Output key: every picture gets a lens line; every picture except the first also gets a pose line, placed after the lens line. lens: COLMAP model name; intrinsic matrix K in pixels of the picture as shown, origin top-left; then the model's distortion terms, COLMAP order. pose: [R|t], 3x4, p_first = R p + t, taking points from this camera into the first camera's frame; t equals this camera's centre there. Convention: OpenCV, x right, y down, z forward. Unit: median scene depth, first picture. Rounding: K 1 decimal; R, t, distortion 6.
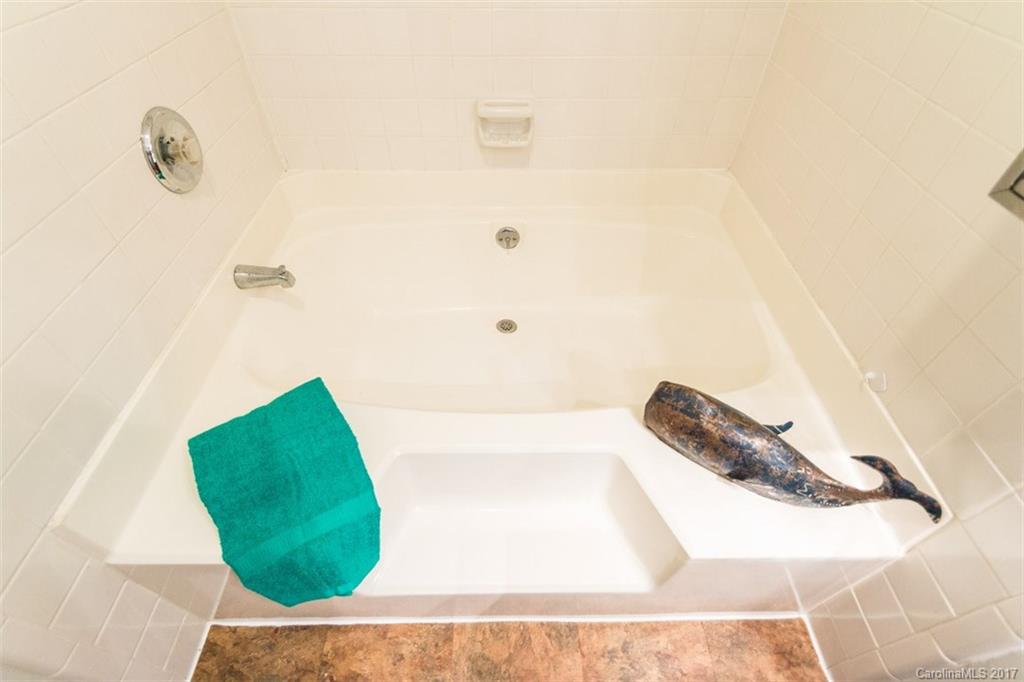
lens RADIAL K [[480.5, 0, 505.9], [0, 480.5, 337.2], [0, 0, 1]] dist [0.009364, -0.008294]
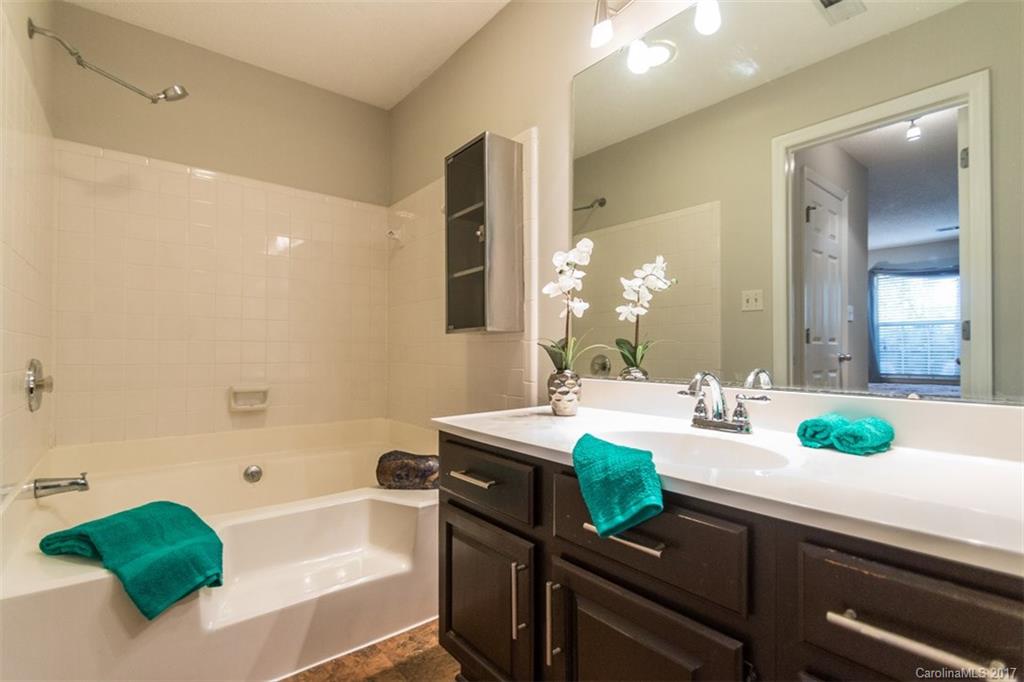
lens RADIAL K [[480.5, 0, 510.2], [0, 480.5, 341.4], [0, 0, 1]] dist [0.009364, -0.008294]
pose [[0.790643, 0.001059, 0.612276, -0.310310], [0.439953, 0.694489, -0.569321, 0.765546], [-0.425822, 0.719503, 0.548627, -0.422740]]
